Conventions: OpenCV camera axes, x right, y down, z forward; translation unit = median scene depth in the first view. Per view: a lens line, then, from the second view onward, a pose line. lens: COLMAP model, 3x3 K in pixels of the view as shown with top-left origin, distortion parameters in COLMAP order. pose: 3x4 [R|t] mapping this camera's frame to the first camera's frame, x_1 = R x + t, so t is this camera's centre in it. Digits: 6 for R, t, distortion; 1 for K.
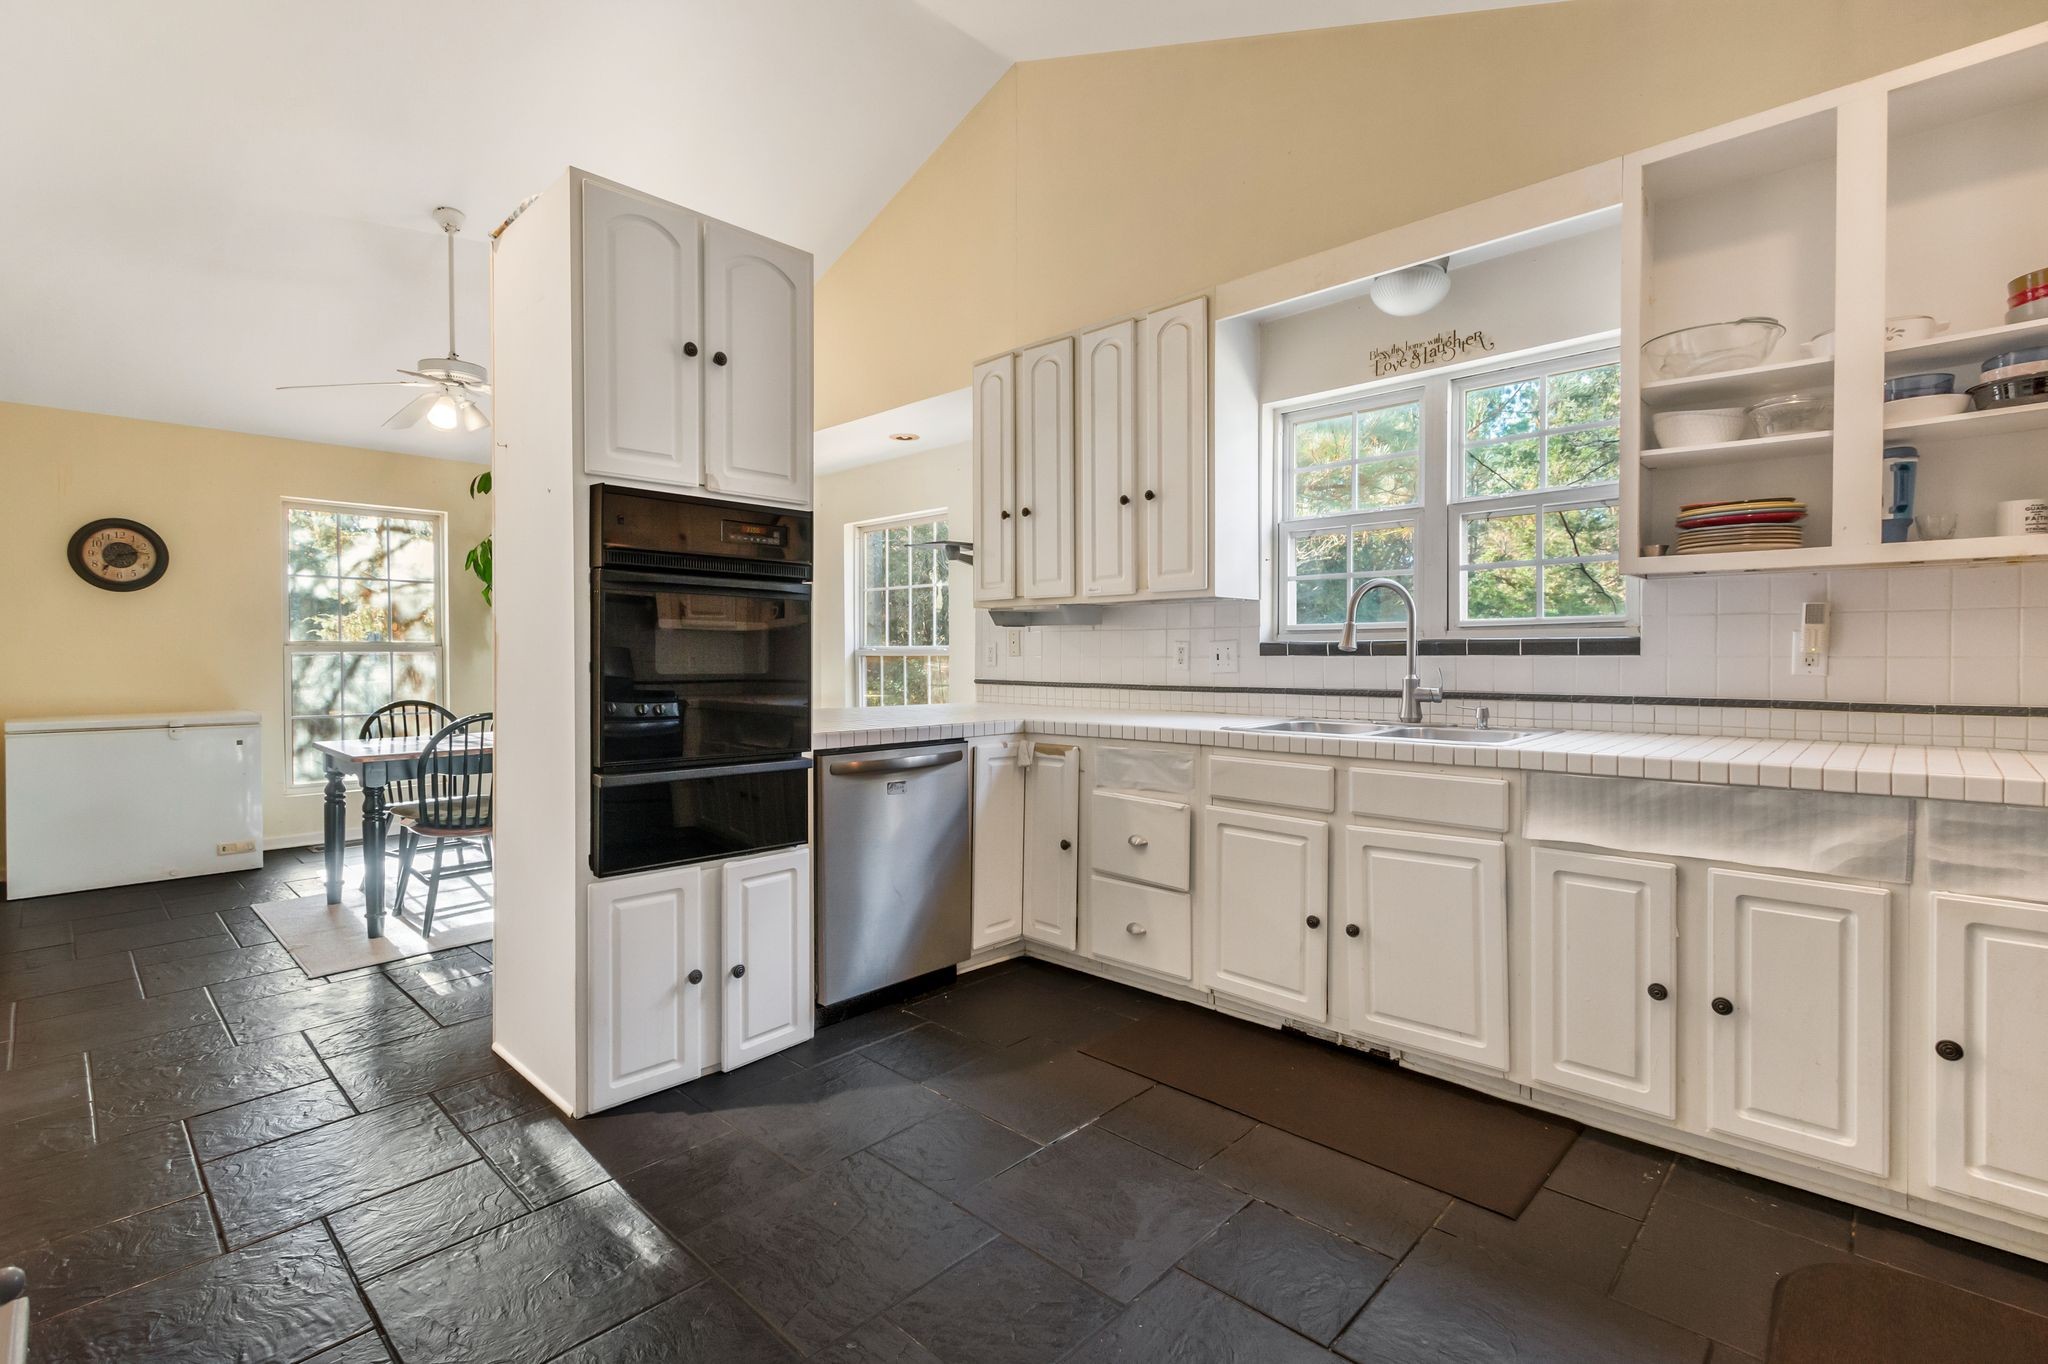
lens RADIAL K [[958.2, 0, 1024.0], [0, 958.2, 682.0], [0, 0, 1]] dist [0.002460, 0.000041]
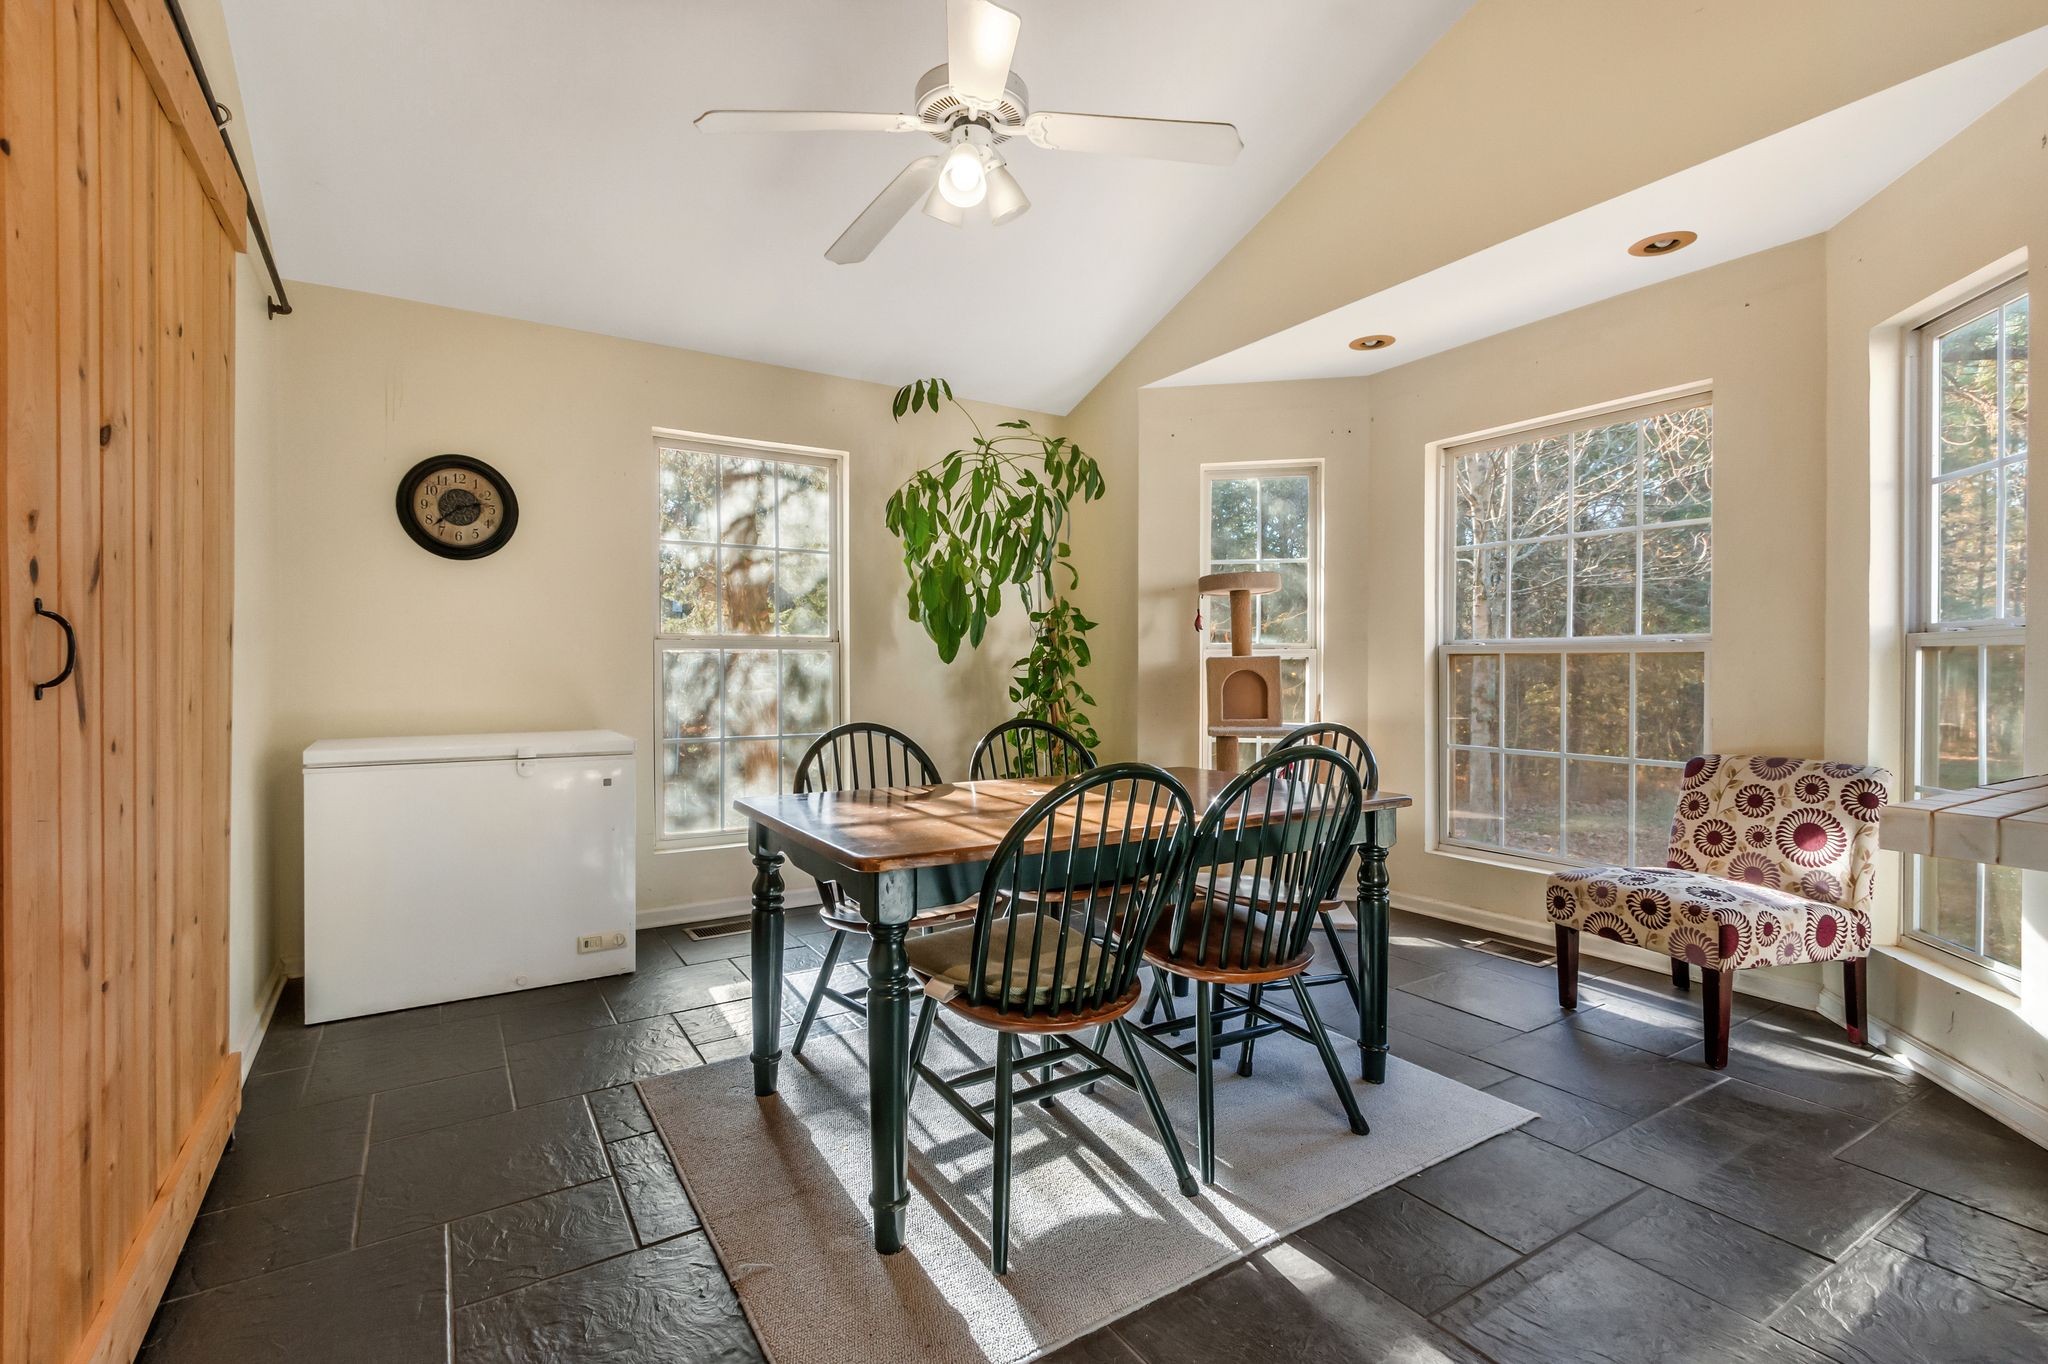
lens RADIAL K [[958.2, 0, 1024.0], [0, 958.2, 682.0], [0, 0, 1]] dist [0.002460, 0.000041]
pose [[0.972401, 0.007480, -0.233195, -0.304779], [-0.008062, 0.999966, -0.001544, -0.005224], [0.233175, 0.003382, 0.972429, 0.336795]]
